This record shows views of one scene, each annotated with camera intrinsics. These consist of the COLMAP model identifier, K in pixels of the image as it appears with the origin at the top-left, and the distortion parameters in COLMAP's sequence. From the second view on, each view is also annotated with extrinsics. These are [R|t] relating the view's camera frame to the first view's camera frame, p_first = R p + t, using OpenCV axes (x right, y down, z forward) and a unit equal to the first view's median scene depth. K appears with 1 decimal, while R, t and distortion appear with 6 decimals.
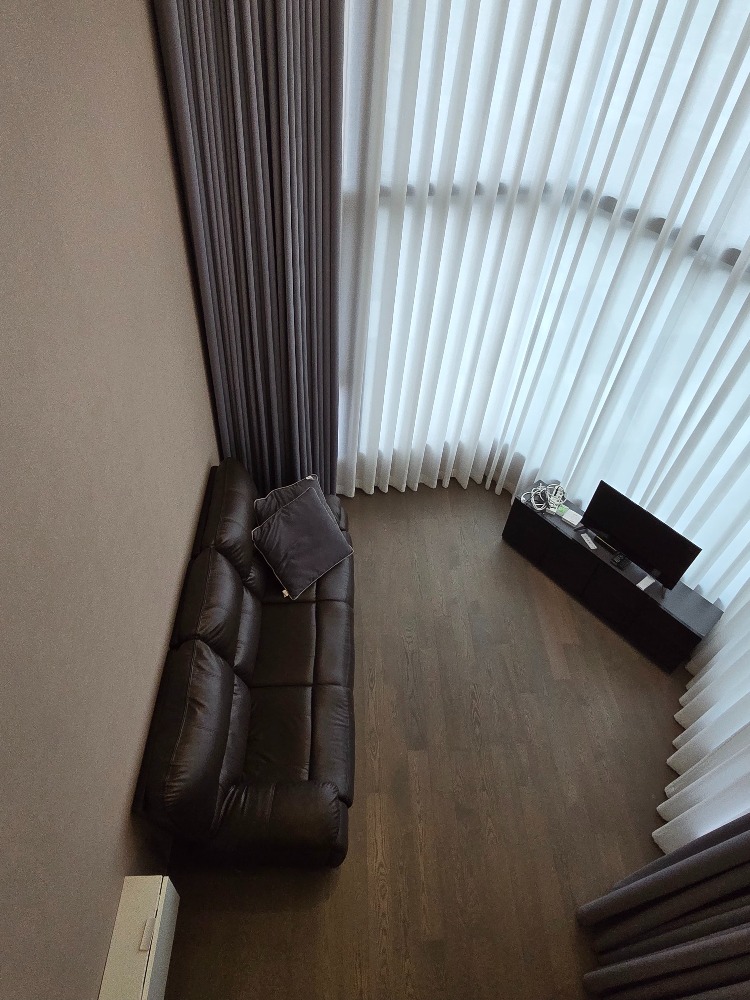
lens RADIAL K [[581.7, 0, 369.8], [0, 581.7, 494.1], [0, 0, 1]] dist [0.001315, -0.004471]
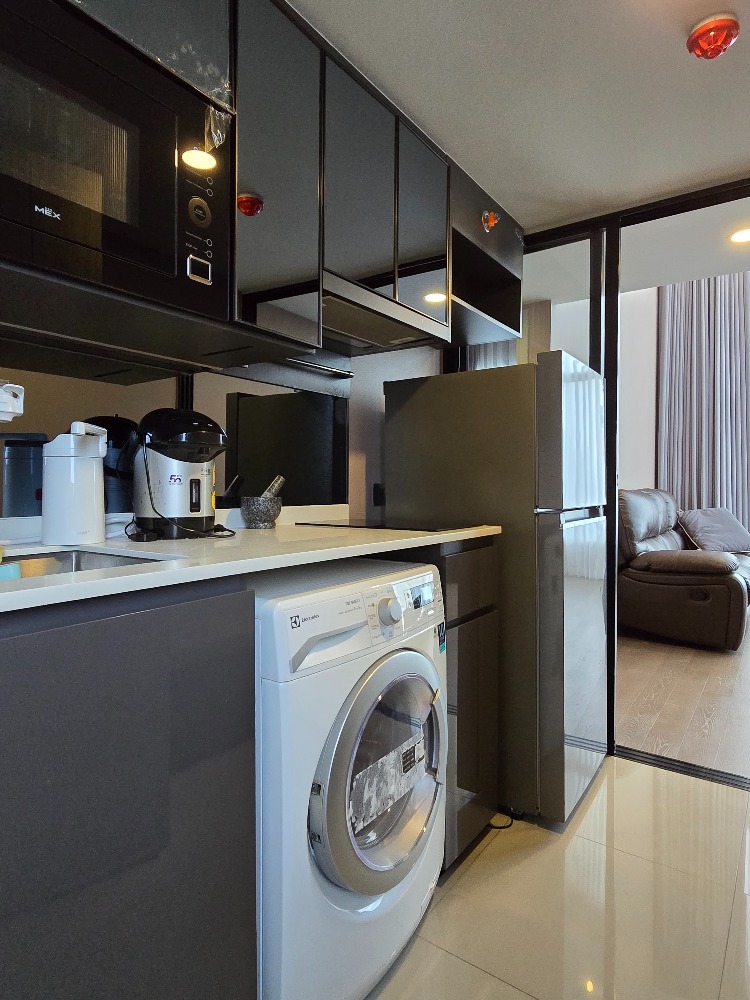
lens RADIAL K [[581.7, 0, 369.8], [0, 581.7, 494.1], [0, 0, 1]] dist [0.001315, -0.004471]
pose [[0.800613, -0.038586, -0.597938, 0.056513], [-0.409822, 0.692733, -0.593437, 1.210505], [0.437110, 0.720161, 0.538798, -0.162932]]
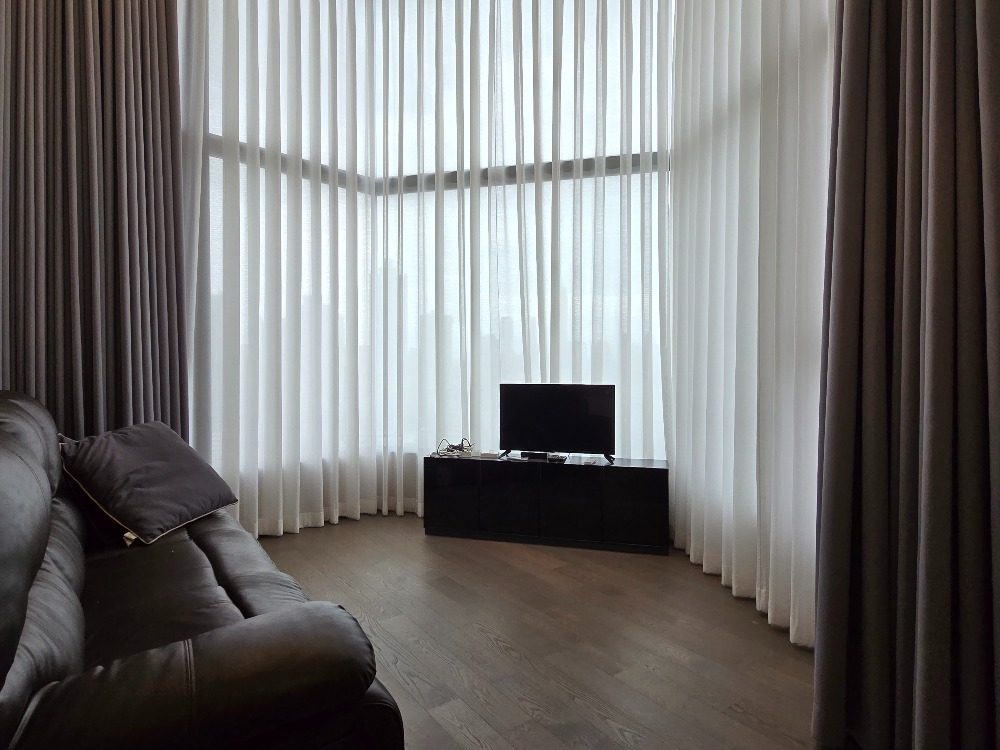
lens RADIAL K [[572.3, 0, 494.9], [0, 572.3, 380.4], [0, 0, 1]] dist [0.000722, -0.017886]
pose [[0.832672, -0.080768, 0.547845, -0.142563], [0.435200, 0.707198, -0.557201, 0.534108], [-0.342431, 0.702387, 0.624014, 0.427004]]
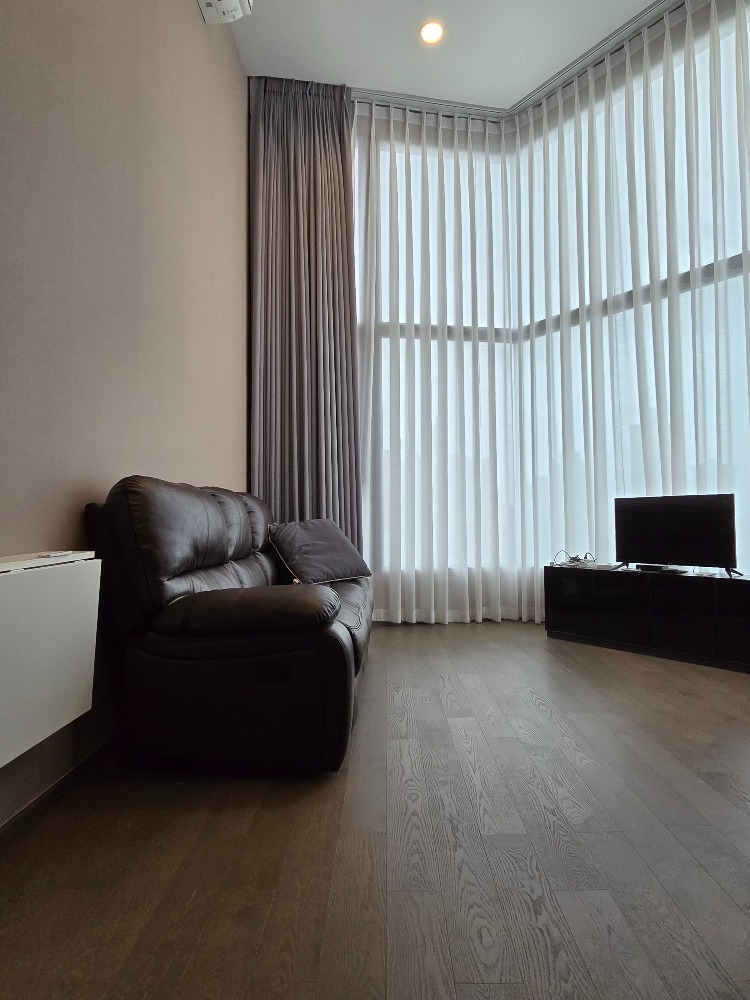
lens RADIAL K [[561.8, 0, 374.1], [0, 561.8, 506.5], [0, 0, 1]] dist [-0.024776, 0.000219]
pose [[0.996377, -0.072933, -0.043736, 0.022713], [0.016416, 0.669562, -0.742574, 0.750122], [0.083442, 0.739166, 0.668334, 0.344356]]
